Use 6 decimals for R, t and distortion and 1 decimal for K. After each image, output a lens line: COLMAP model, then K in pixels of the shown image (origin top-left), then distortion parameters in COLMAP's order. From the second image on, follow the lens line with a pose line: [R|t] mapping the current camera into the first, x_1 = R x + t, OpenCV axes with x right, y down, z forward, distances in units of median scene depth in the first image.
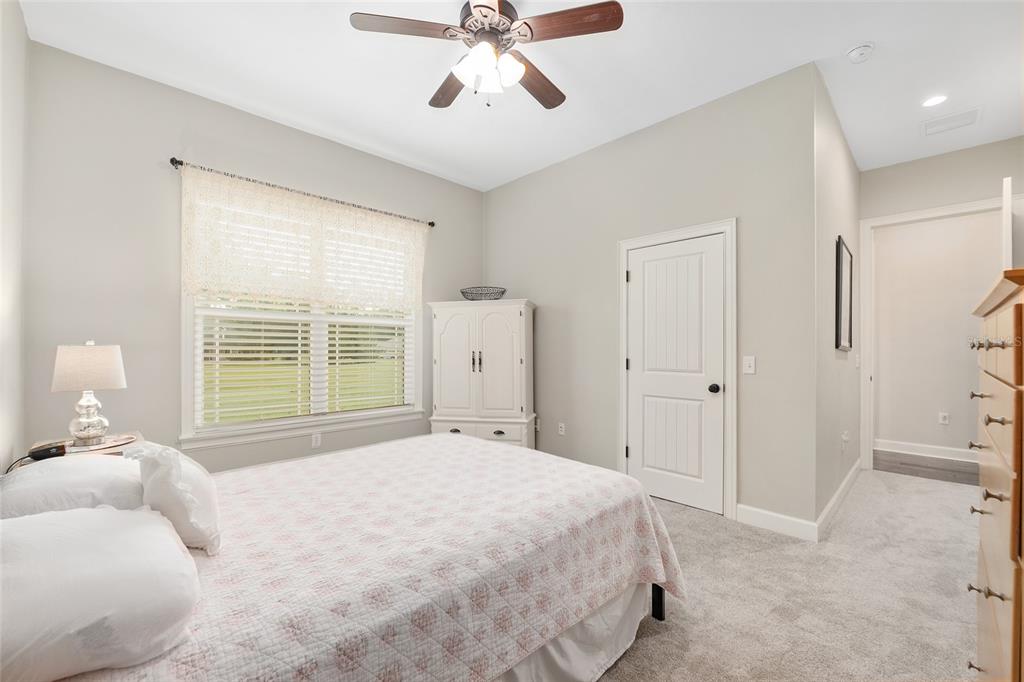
lens RADIAL K [[416.4, 0, 510.7], [0, 416.4, 347.5], [0, 0, 1]] dist [-0.028887, -0.000064]
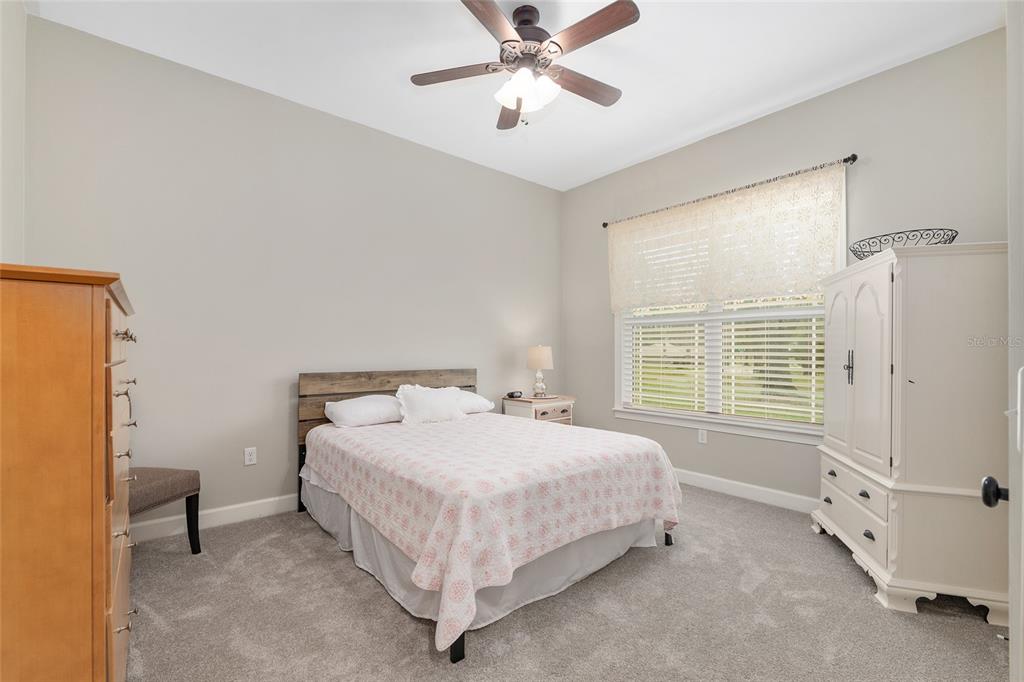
lens RADIAL K [[436.8, 0, 511.4], [0, 436.8, 345.2], [0, 0, 1]] dist [0.018168, 0.000150]
pose [[-0.059141, -0.007797, -0.998219, 0.597087], [0.007372, 0.999939, -0.008247, 0.002607], [0.998222, -0.007847, -0.059080, 0.541466]]
